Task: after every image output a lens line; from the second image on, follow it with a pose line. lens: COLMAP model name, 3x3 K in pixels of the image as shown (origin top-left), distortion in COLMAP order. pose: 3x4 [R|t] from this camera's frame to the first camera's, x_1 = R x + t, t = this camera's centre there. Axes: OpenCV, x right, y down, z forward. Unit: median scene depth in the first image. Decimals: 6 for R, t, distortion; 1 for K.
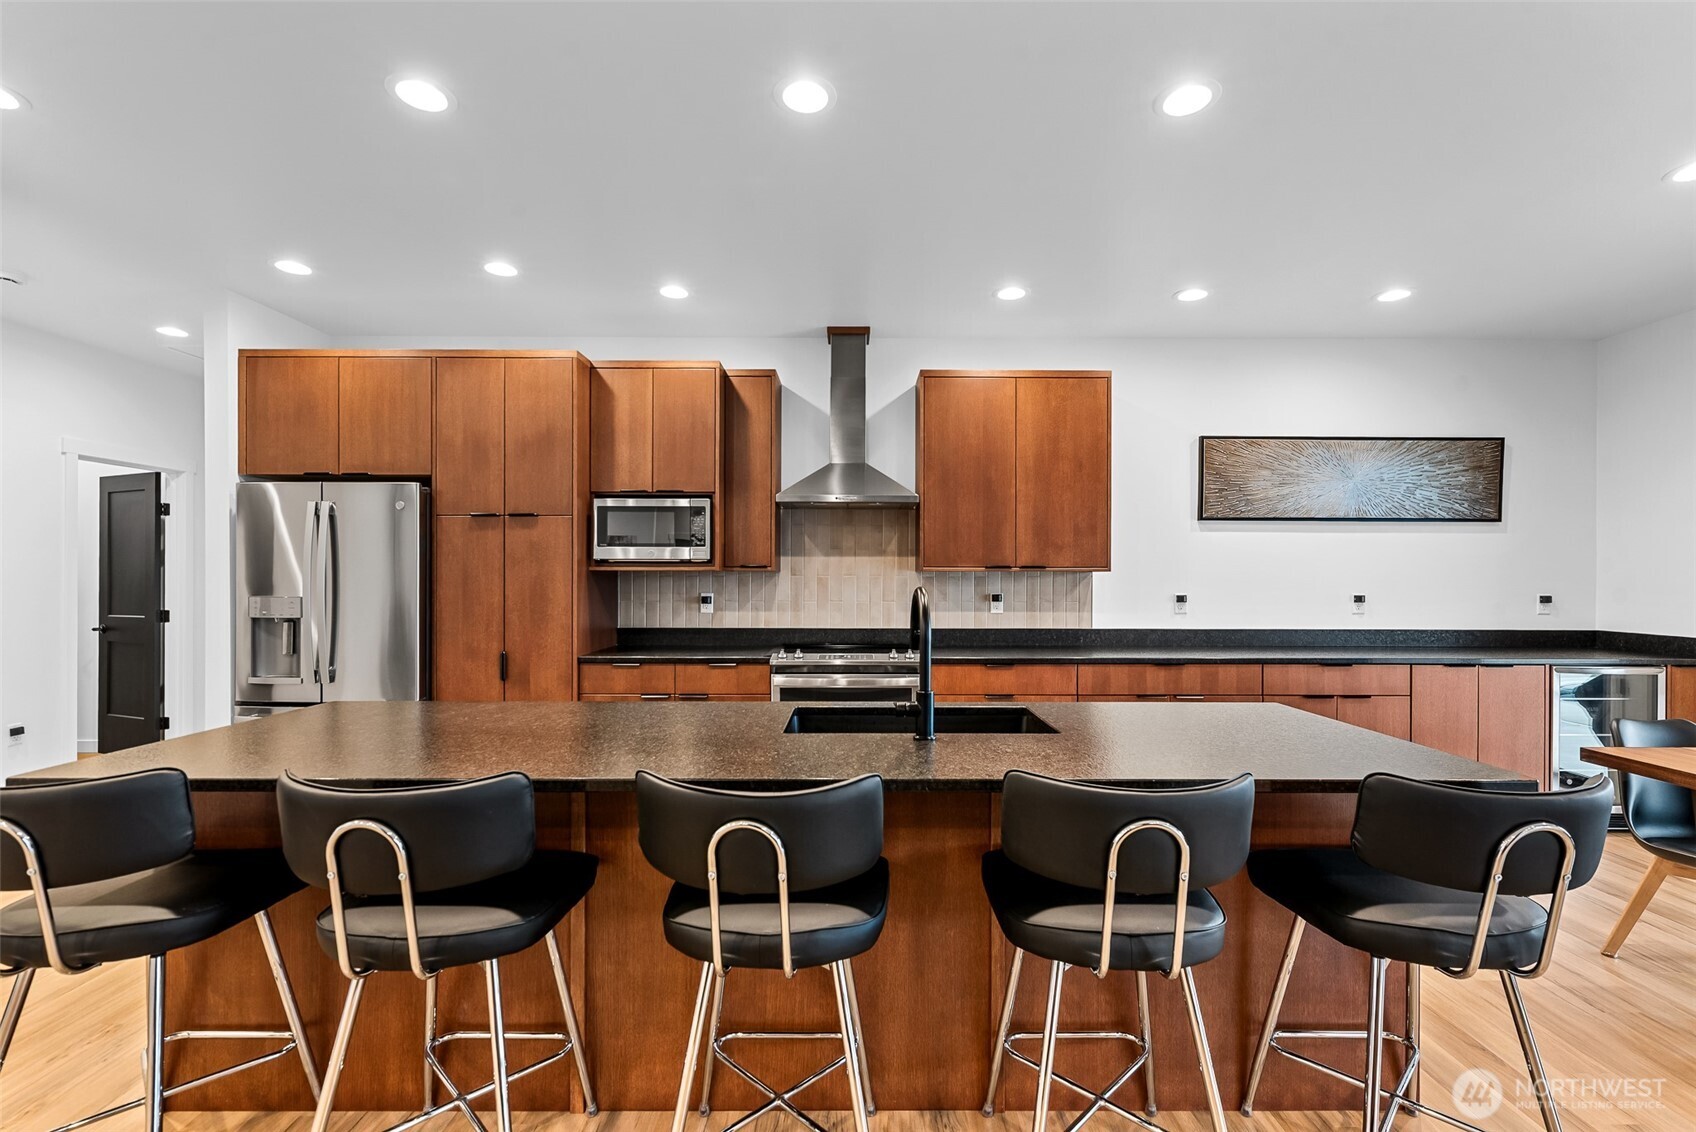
lens RADIAL K [[731.9, 0, 848.0], [0, 731.9, 584.2], [0, 0, 1]] dist [-0.000368, -0.000057]
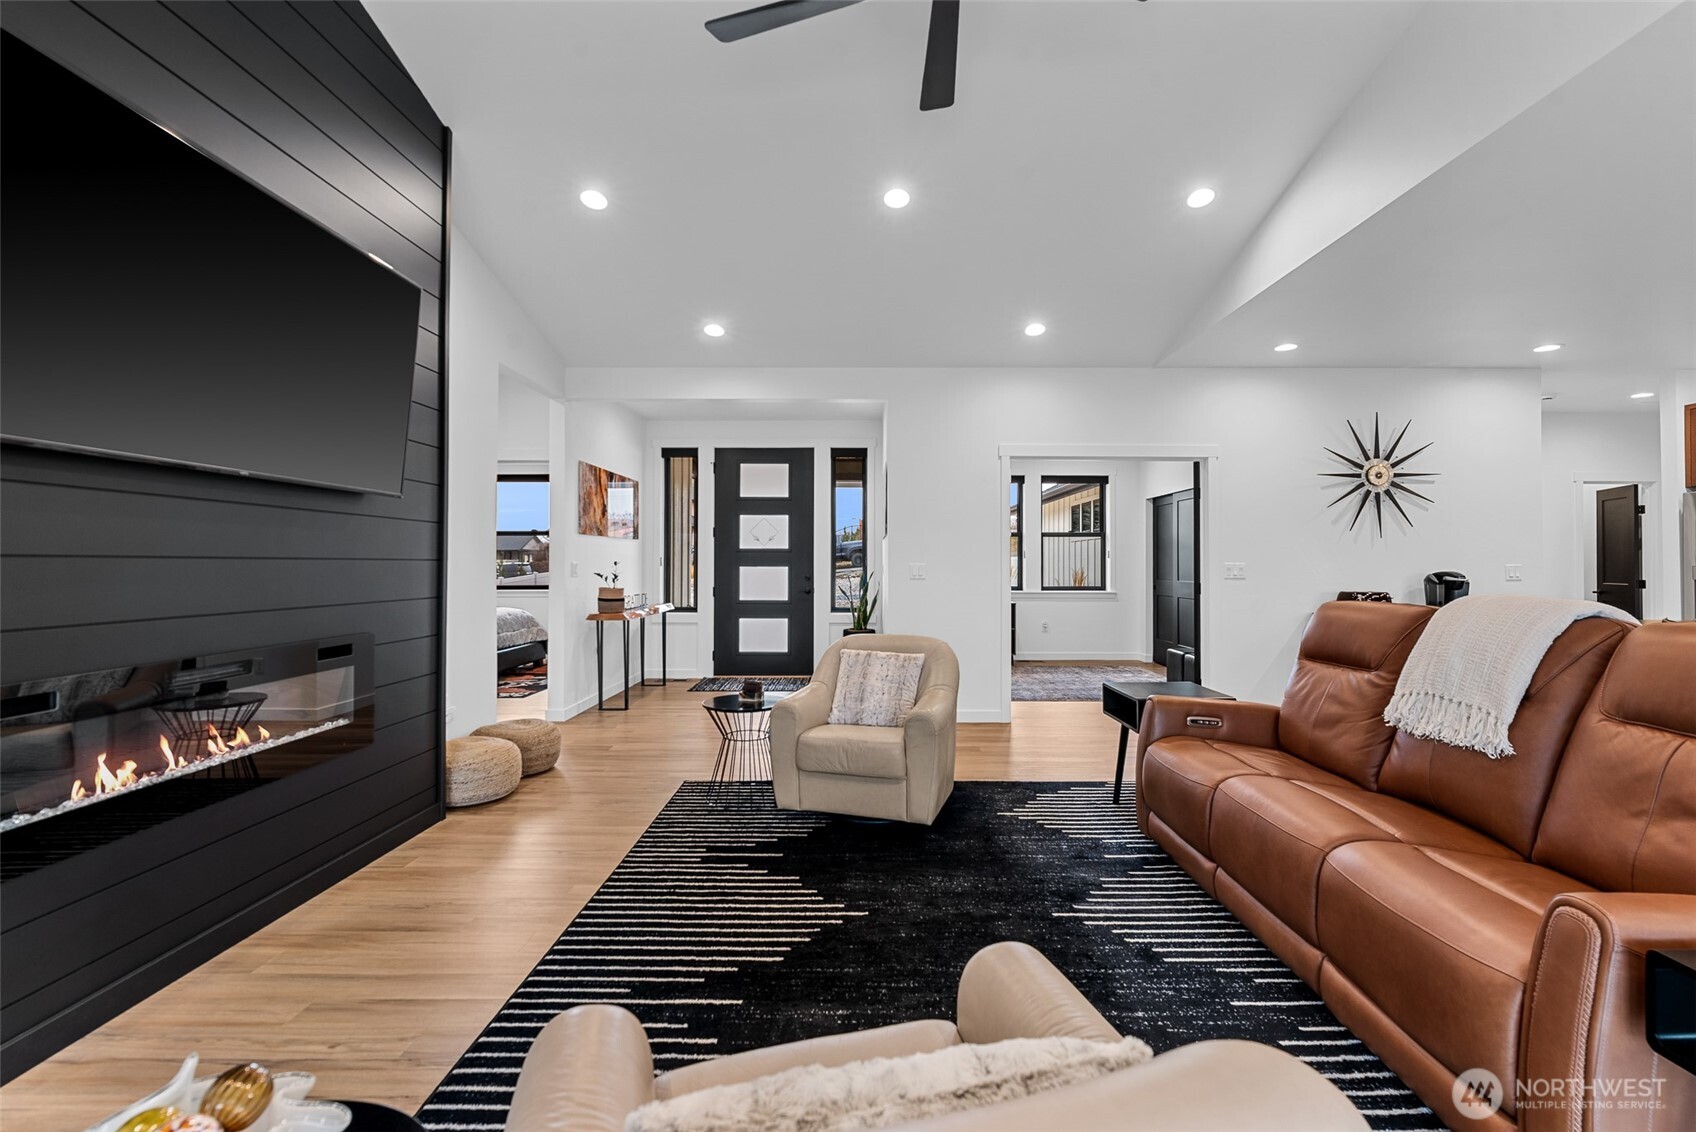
lens RADIAL K [[739.7, 0, 864.7], [0, 739.7, 560.1], [0, 0, 1]] dist [0.000544, 0.000074]
pose [[-0.007398, -0.007922, -0.999941, 0.638304], [-0.013304, 0.999881, -0.007823, 0.032985], [0.999884, 0.013246, -0.007502, -0.614075]]
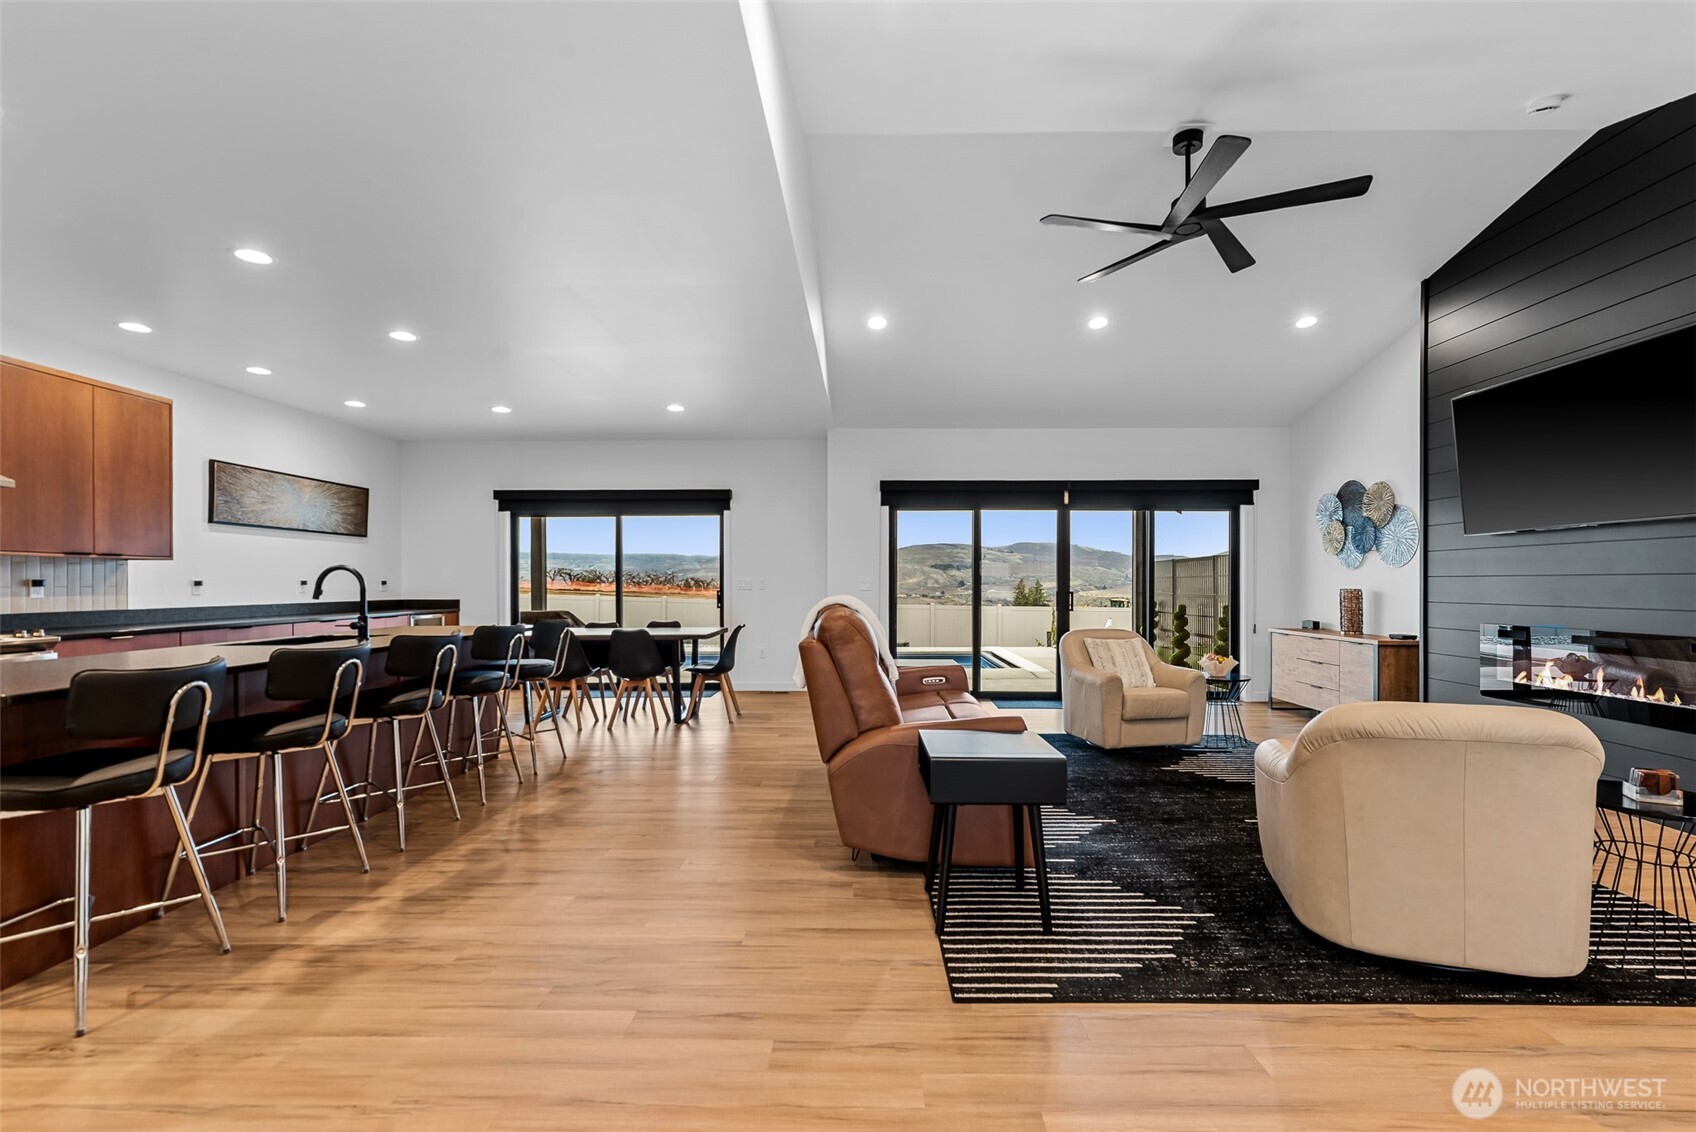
lens RADIAL K [[746.2, 0, 857.4], [0, 746.2, 571.3], [0, 0, 1]] dist [0.001361, 0.000281]
pose [[0.017040, 0.011744, 0.999786, -0.848755], [0.011769, 0.999859, -0.011945, 0.028910], [-0.999786, 0.011970, 0.016900, -0.178618]]
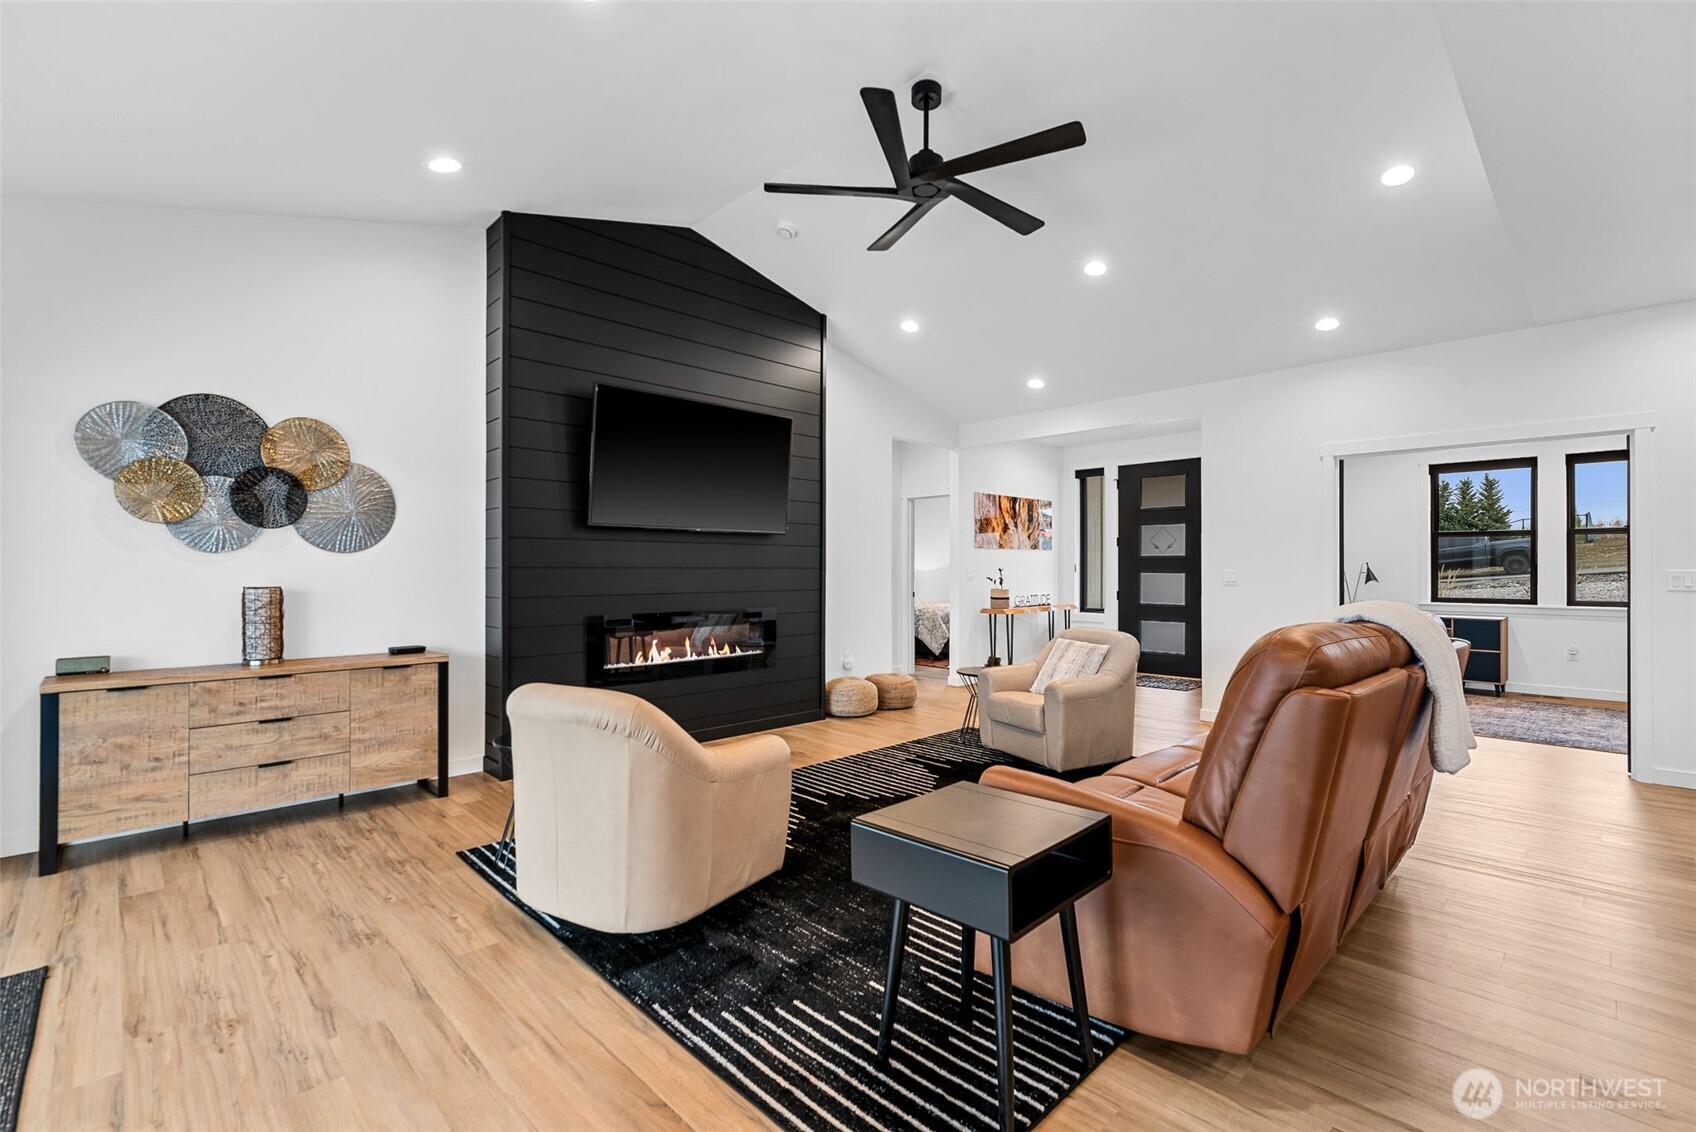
lens RADIAL K [[746.2, 0, 857.4], [0, 746.2, 571.3], [0, 0, 1]] dist [0.001361, 0.000281]
pose [[-0.712702, -0.001666, -0.701465, 0.766705], [-0.012816, 0.999861, 0.010646, 0.023101], [0.701350, 0.016577, -0.712625, -0.034309]]
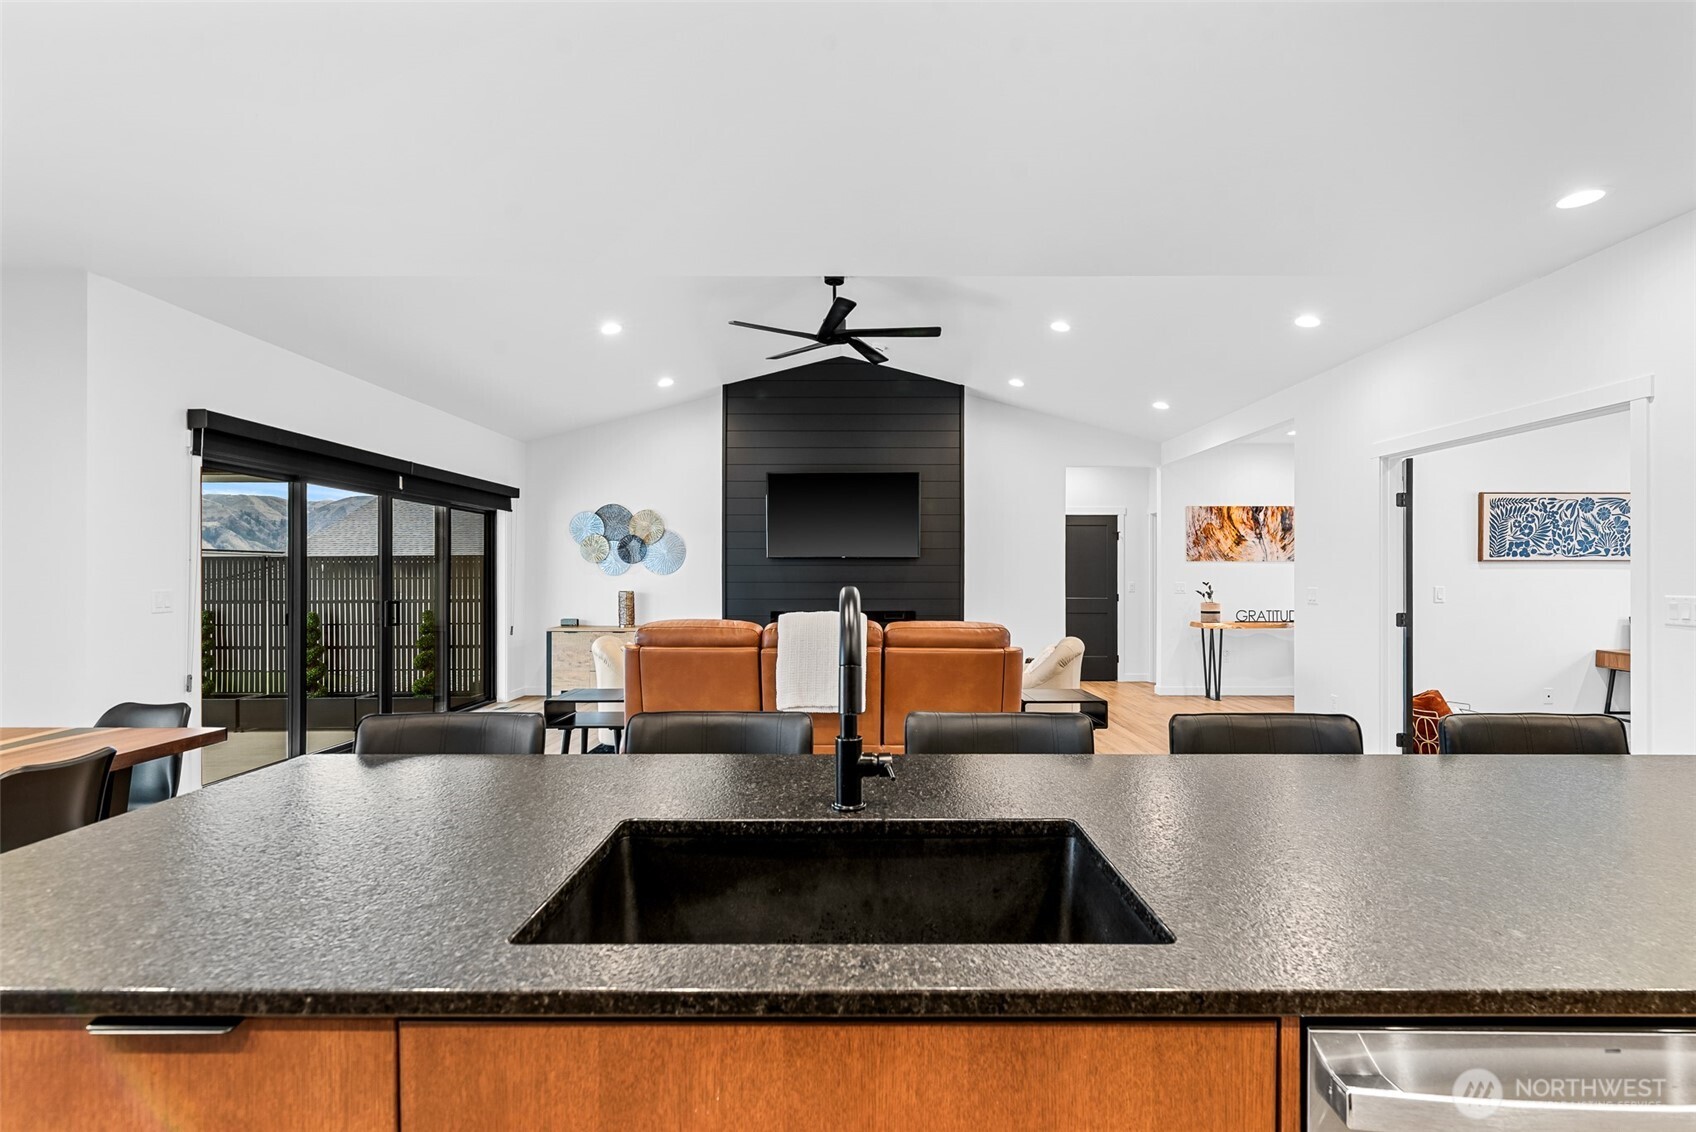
lens RADIAL K [[746.2, 0, 857.4], [0, 746.2, 571.3], [0, 0, 1]] dist [0.001361, 0.000281]
pose [[-0.999968, -0.003212, 0.007296, 0.055238], [-0.003154, 0.999963, 0.007984, -0.007722], [-0.007322, 0.007960, -0.999942, 0.737069]]
